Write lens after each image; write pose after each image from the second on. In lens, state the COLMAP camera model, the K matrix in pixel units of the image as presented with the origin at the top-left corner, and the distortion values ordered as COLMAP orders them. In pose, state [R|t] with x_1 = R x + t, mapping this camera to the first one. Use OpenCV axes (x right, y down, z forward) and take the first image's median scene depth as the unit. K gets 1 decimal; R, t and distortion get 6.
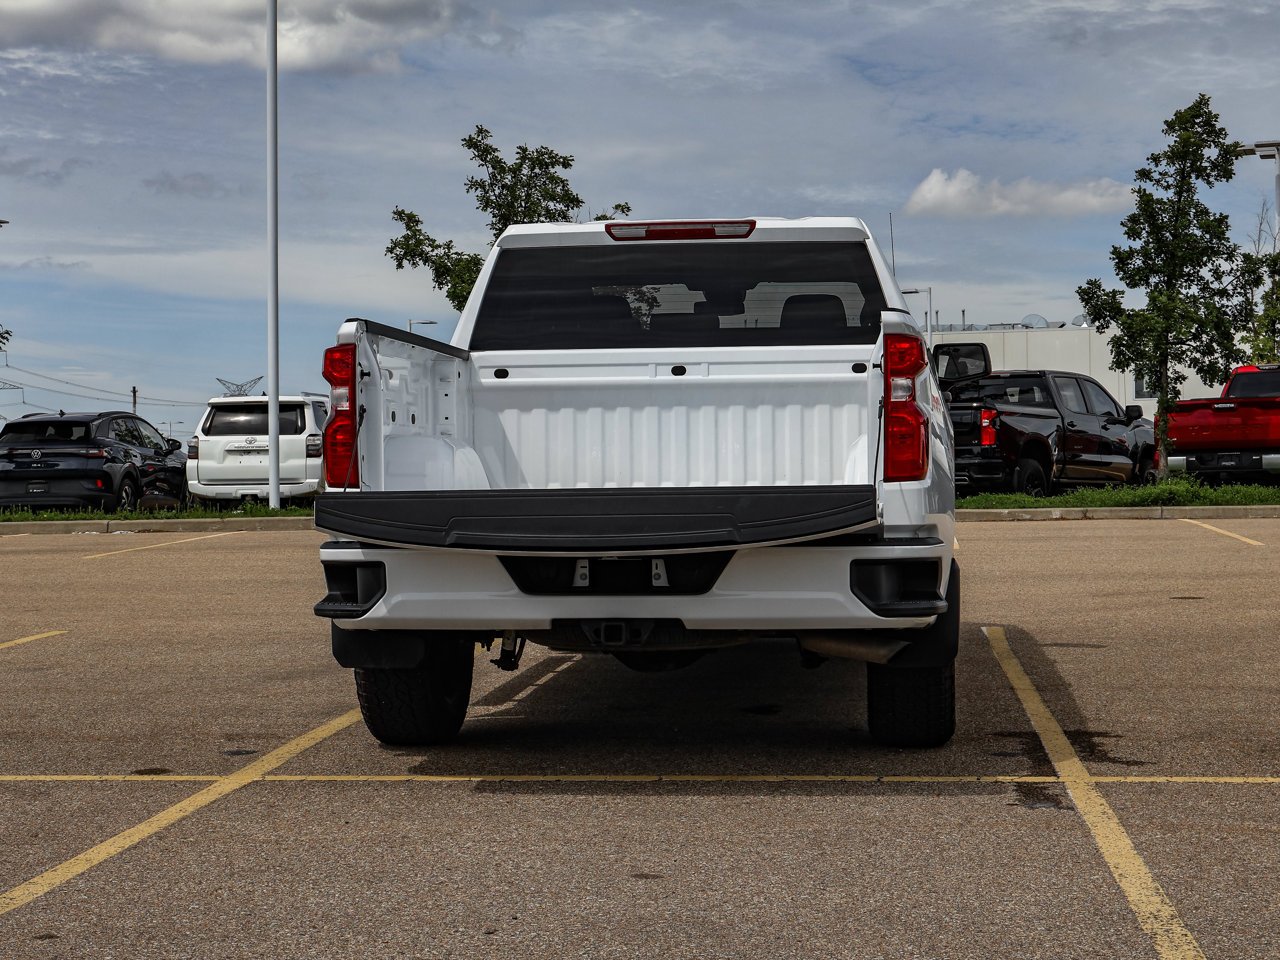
lens RADIAL K [[2304.8, 0, 640.0], [0, 2304.8, 480.0], [0, 0, 1]] dist [-0.044076, -0.204315]
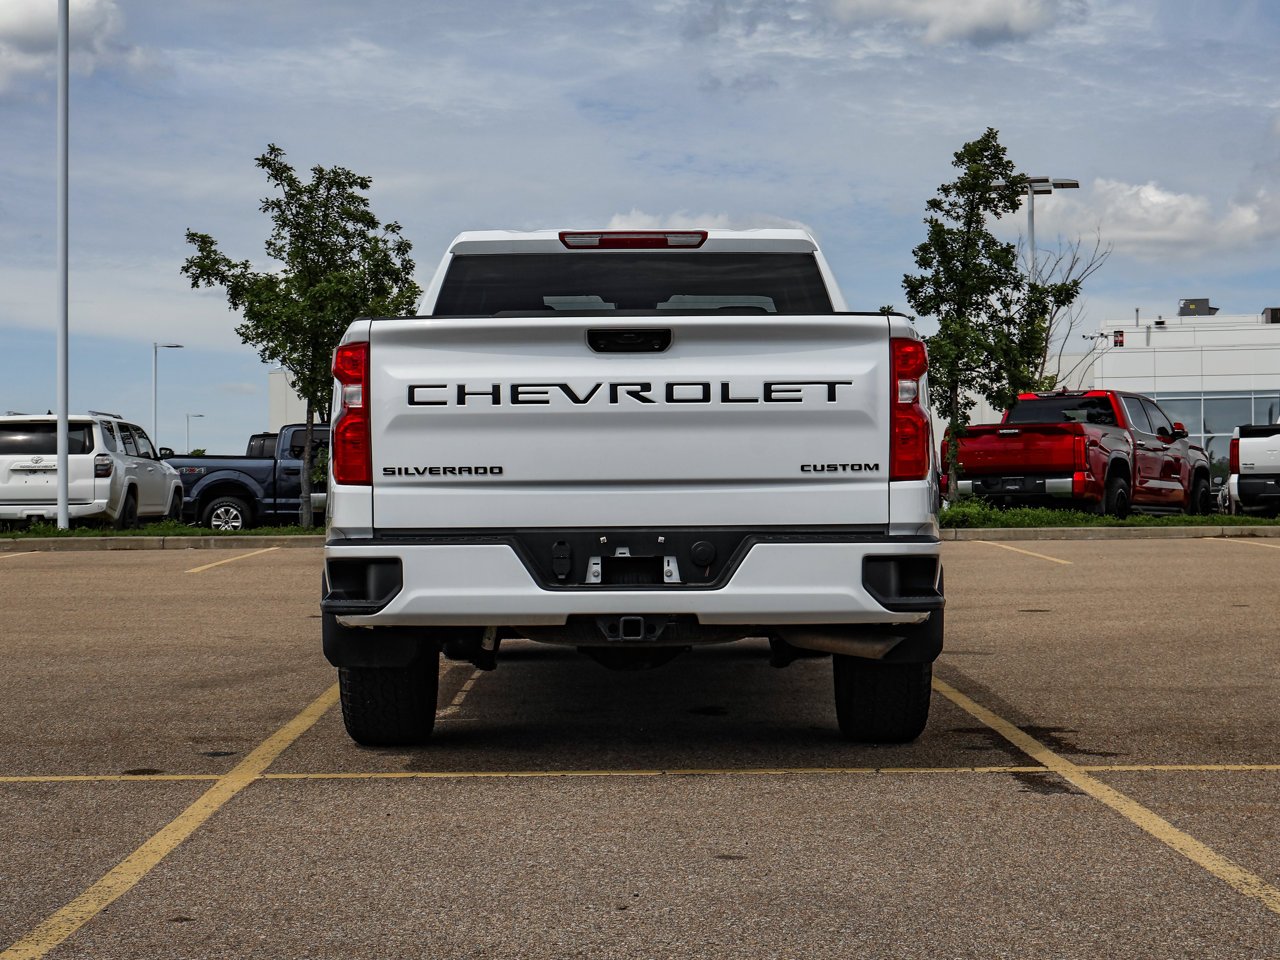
lens RADIAL K [[2304.8, 0, 640.0], [0, 2304.8, 480.0], [0, 0, 1]] dist [-0.044076, -0.204315]
pose [[0.992703, 0.004870, 0.120487, -0.036518], [-0.003295, 0.999906, -0.013272, 0.004048], [-0.120540, 0.012778, 0.992626, -0.003238]]
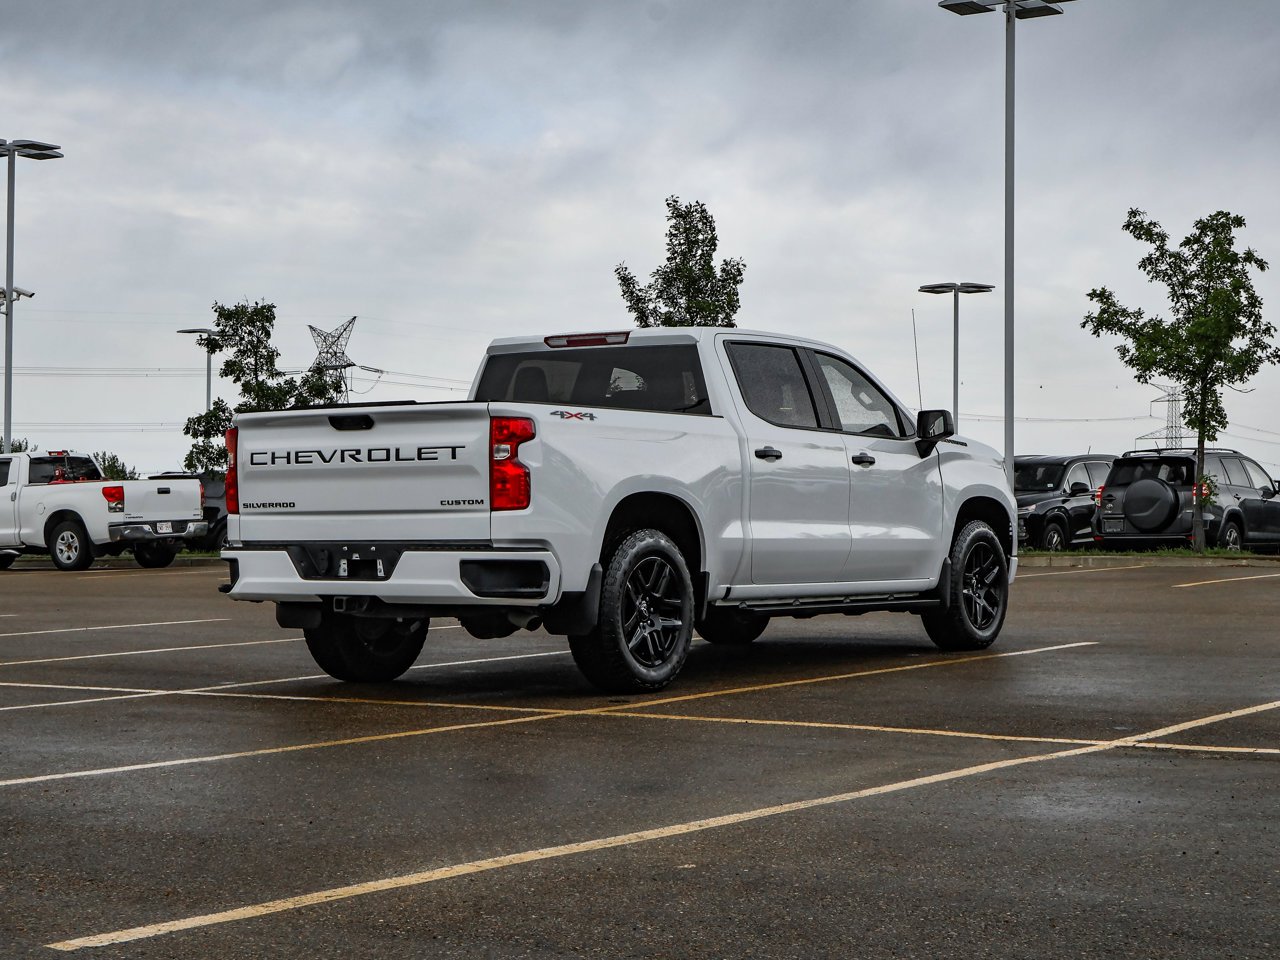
lens RADIAL K [[2304.8, 0, 640.0], [0, 2304.8, 480.0], [0, 0, 1]] dist [-0.044076, -0.204315]
pose [[0.893169, -0.002559, -0.449713, 0.252350], [-0.006307, 0.999814, -0.018216, 0.002083], [0.449676, 0.019106, 0.892987, -0.098231]]
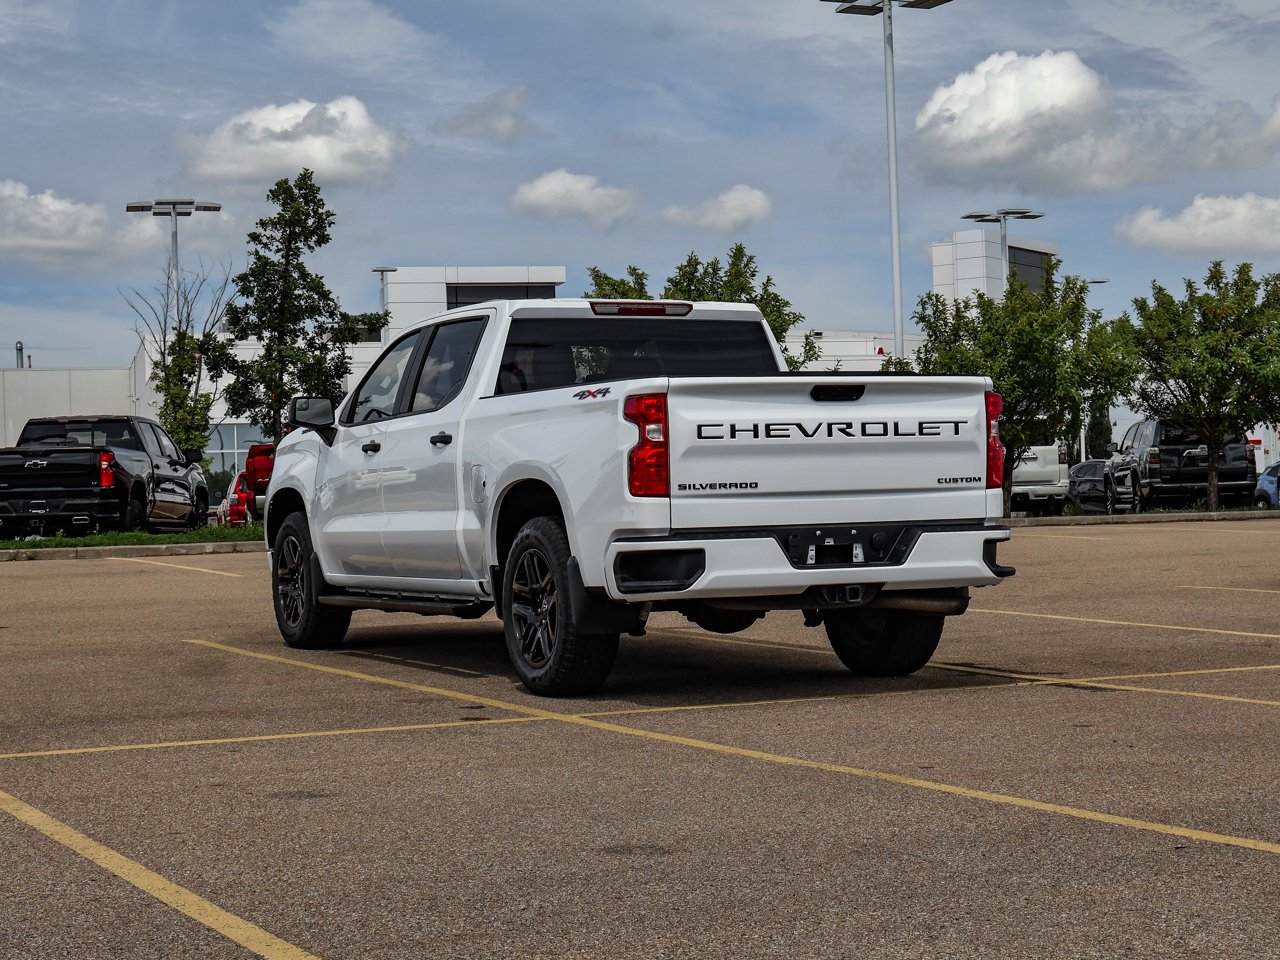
lens RADIAL K [[2396.7, 0, 537.8], [0, 2396.7, 484.0], [0, 0, 1]] dist [0.225473, -3.865654]
pose [[0.859075, -0.006590, 0.511808, -0.268030], [0.016856, 0.999739, -0.015421, 0.004738], [-0.511573, 0.021875, 0.858961, -0.057344]]
